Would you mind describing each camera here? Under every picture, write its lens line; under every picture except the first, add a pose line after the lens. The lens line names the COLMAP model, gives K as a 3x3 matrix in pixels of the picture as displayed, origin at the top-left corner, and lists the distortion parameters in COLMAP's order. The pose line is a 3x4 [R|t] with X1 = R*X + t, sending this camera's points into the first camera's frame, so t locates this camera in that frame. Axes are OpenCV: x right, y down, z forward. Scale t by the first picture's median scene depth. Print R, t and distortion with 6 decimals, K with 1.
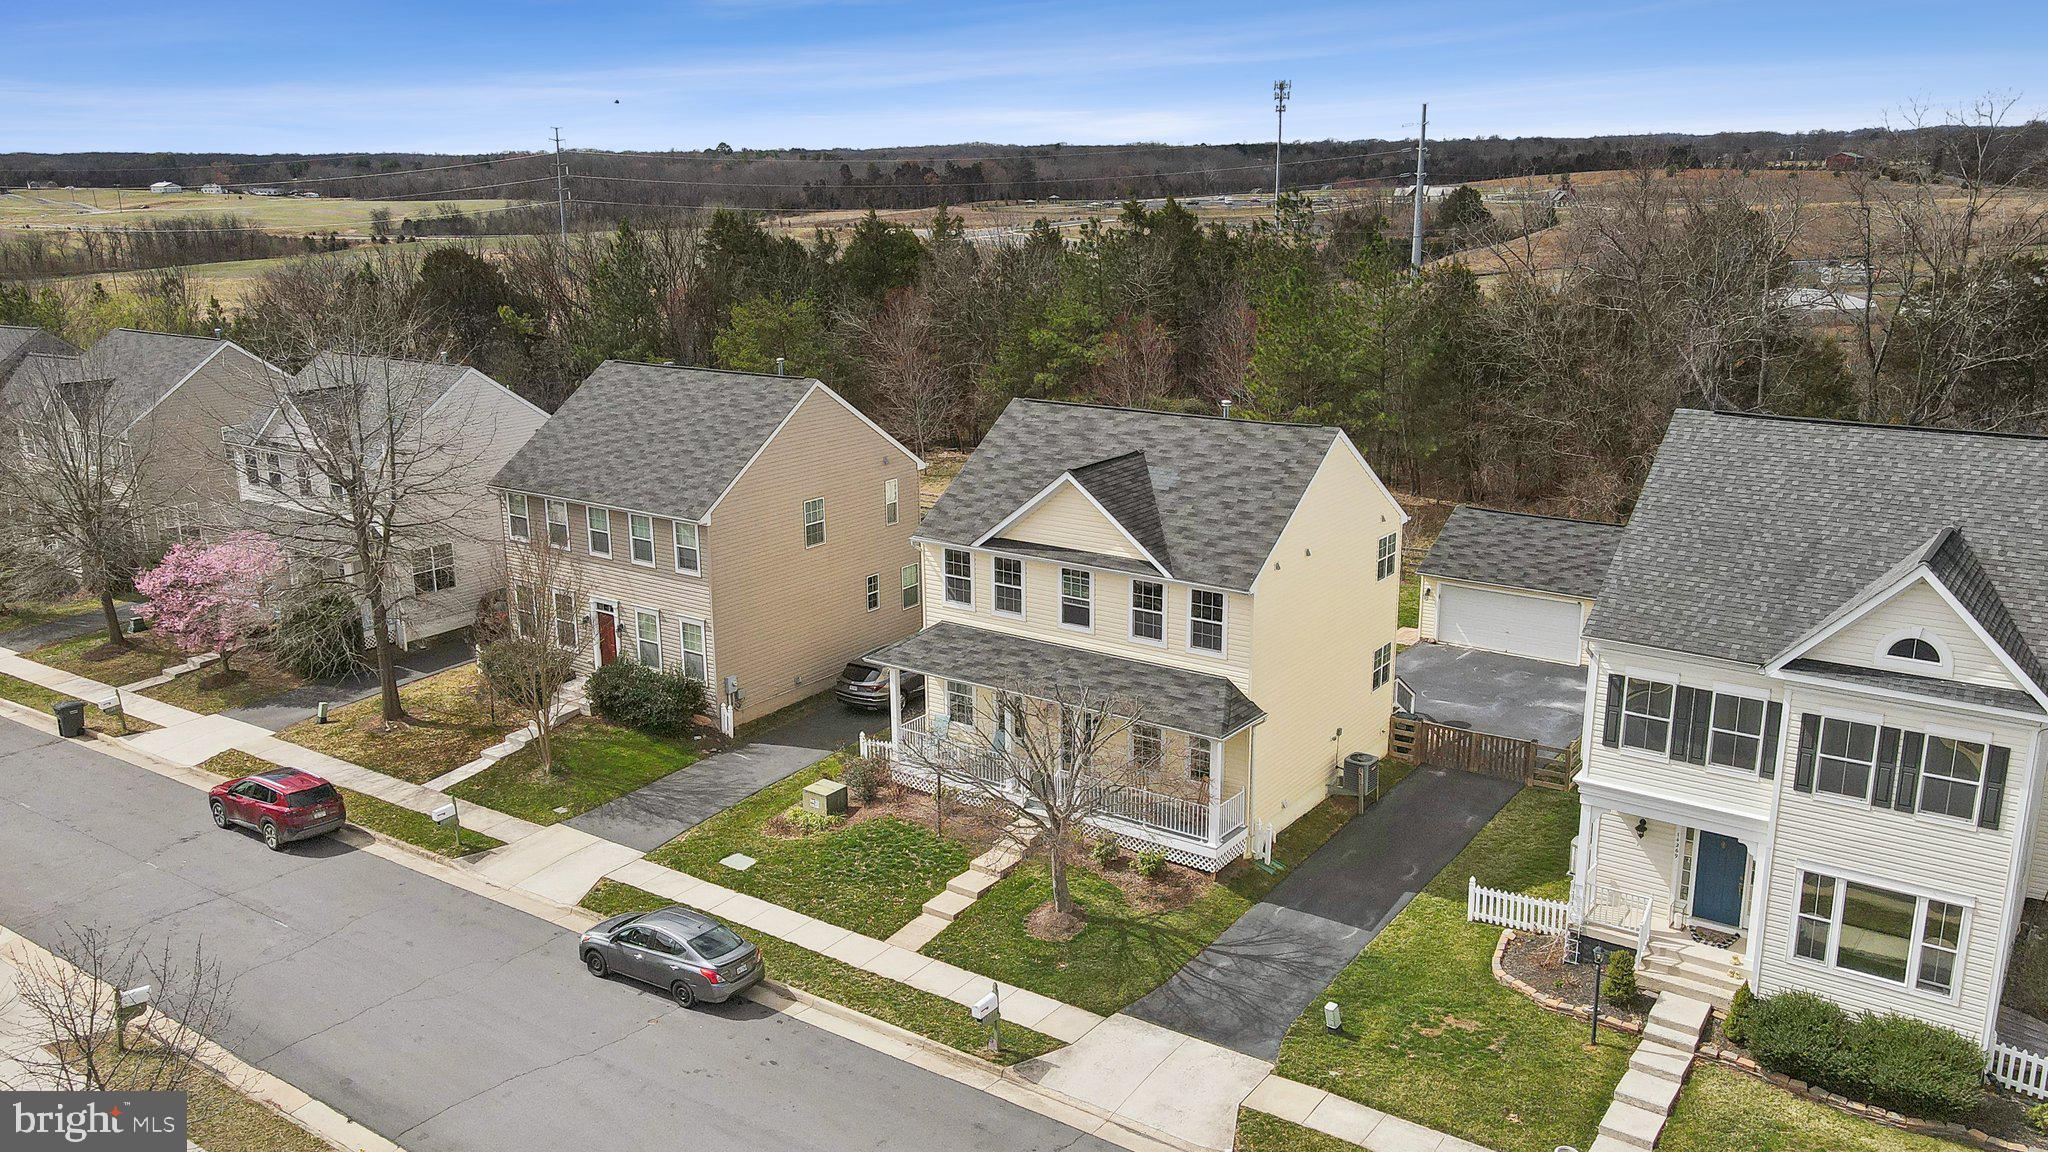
lens RADIAL K [[1618.5, 0, 1004.7], [0, 1618.5, 576.7], [0, 0, 1]] dist [-0.006811, 0.039269]
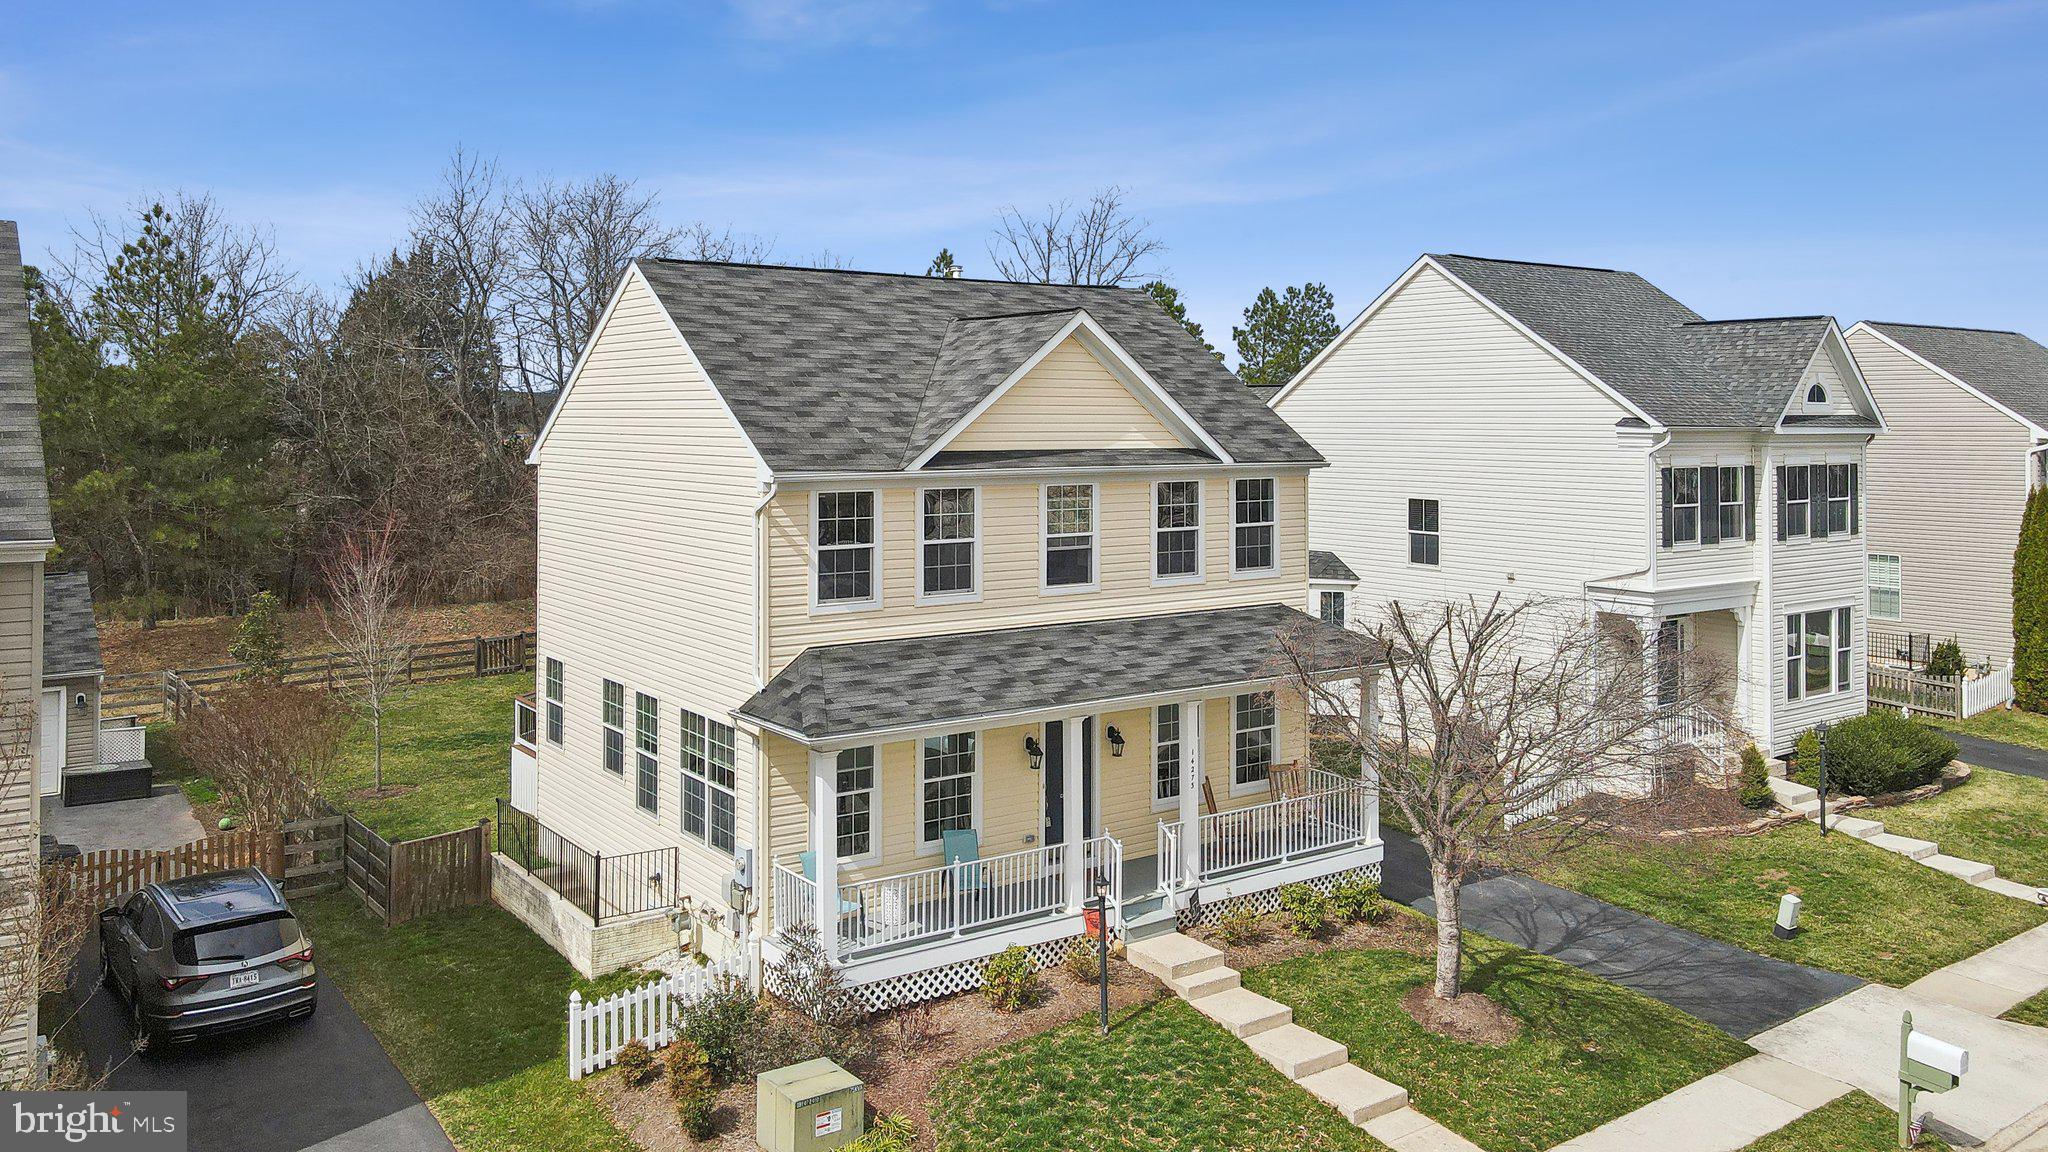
lens RADIAL K [[1534.0, 0, 1005.6], [0, 1534.0, 437.6], [0, 0, 1]] dist [0.004565, 0.024015]
pose [[0.315357, -0.003659, 0.948966, -0.479264], [0.230778, 0.970268, -0.072950, 0.013650], [-0.920484, 0.242006, 0.306825, 0.828734]]
